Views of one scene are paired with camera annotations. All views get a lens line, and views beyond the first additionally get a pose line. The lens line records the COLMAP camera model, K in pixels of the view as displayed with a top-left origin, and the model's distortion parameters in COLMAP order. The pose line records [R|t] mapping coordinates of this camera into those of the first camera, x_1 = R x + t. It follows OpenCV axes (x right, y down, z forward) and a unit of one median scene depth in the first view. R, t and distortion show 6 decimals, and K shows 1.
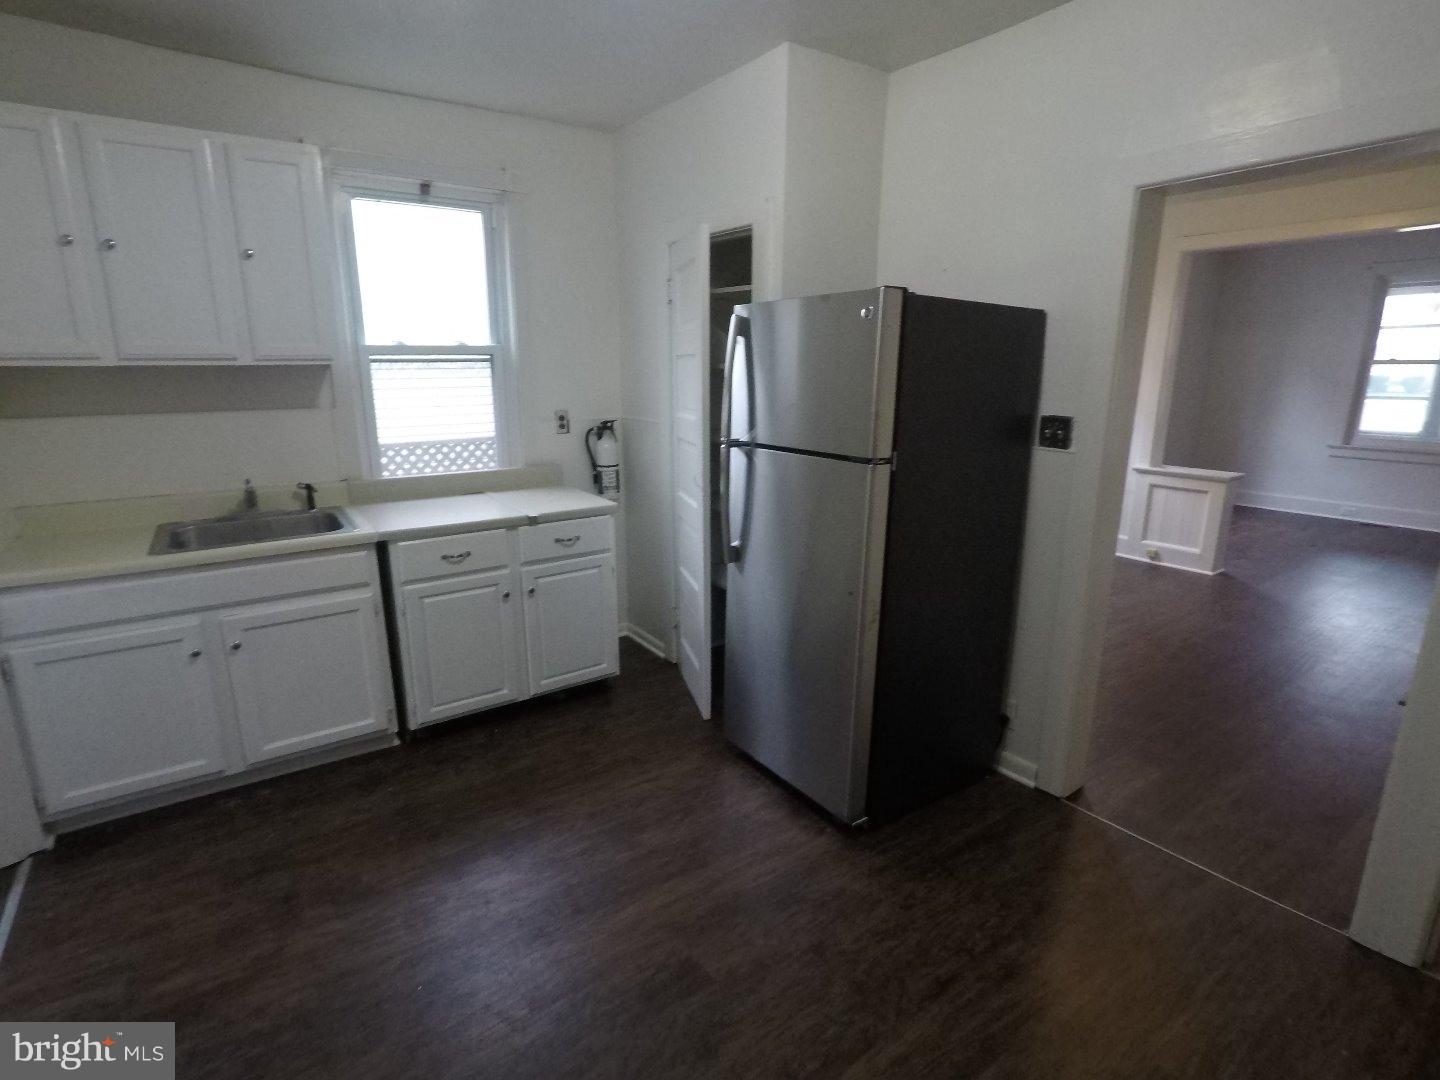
lens RADIAL K [[719.9, 0, 715.3], [0, 719.9, 554.9], [0, 0, 1]] dist [-0.000795, -0.001797]
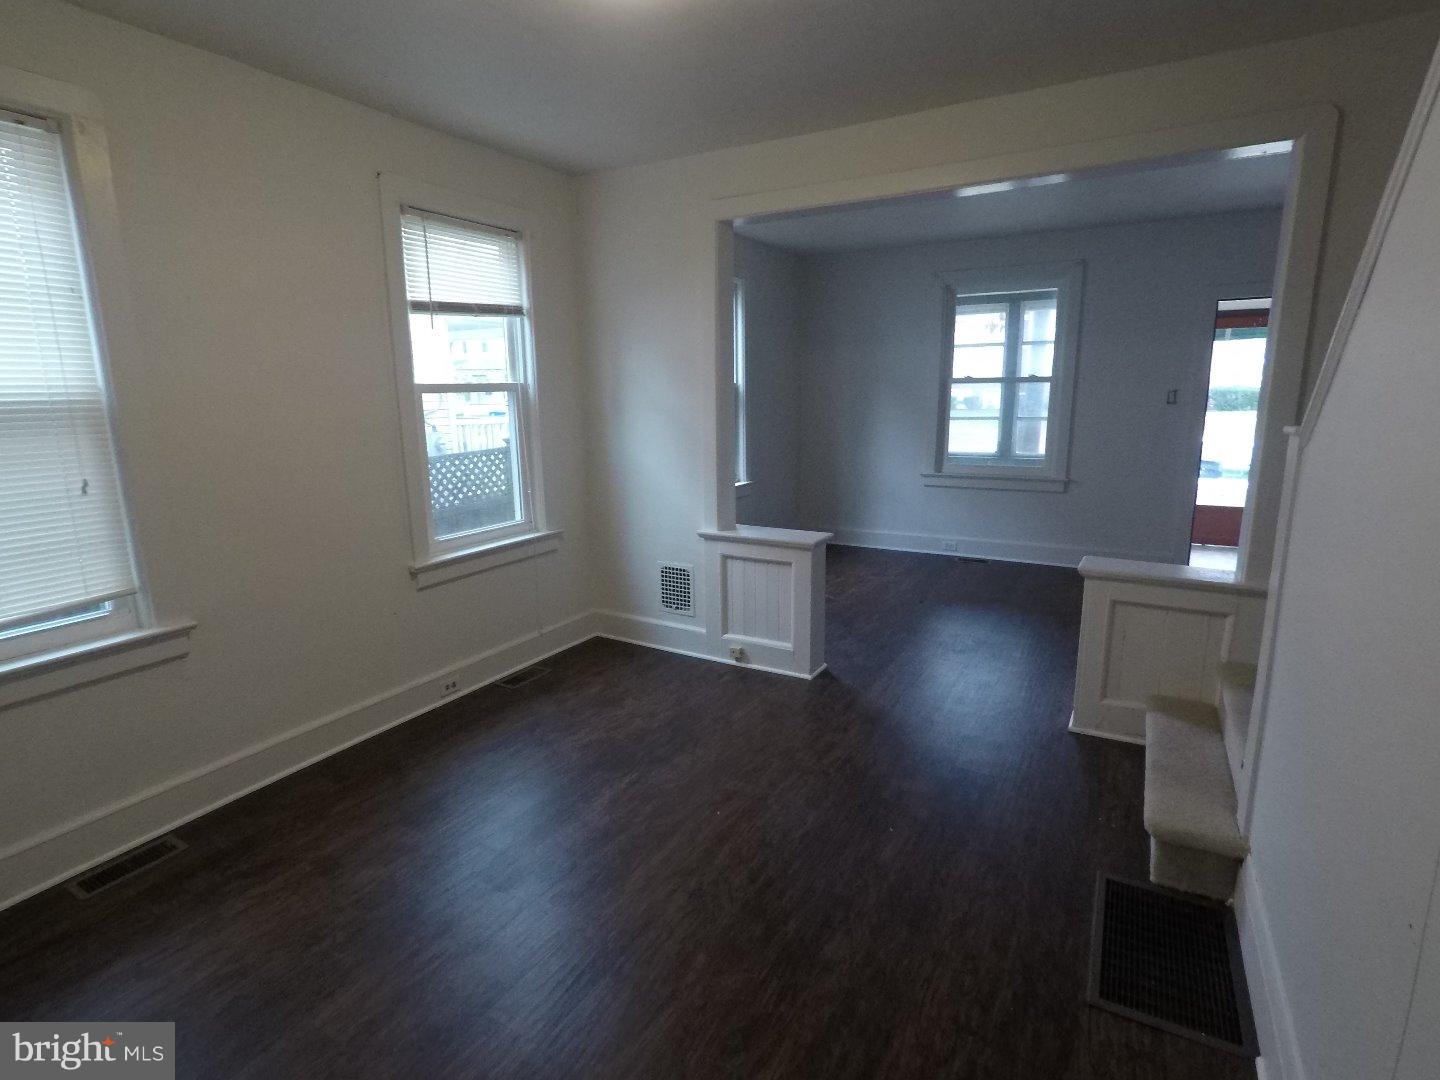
lens RADIAL K [[719.9, 0, 725.7], [0, 719.9, 531.4], [0, 0, 1]] dist [-0.000795, -0.001797]
pose [[0.907767, -0.084468, 0.410883, 0.321973], [0.107718, 0.993609, -0.033719, -0.096112], [-0.405409, 0.074869, 0.911064, 0.362919]]
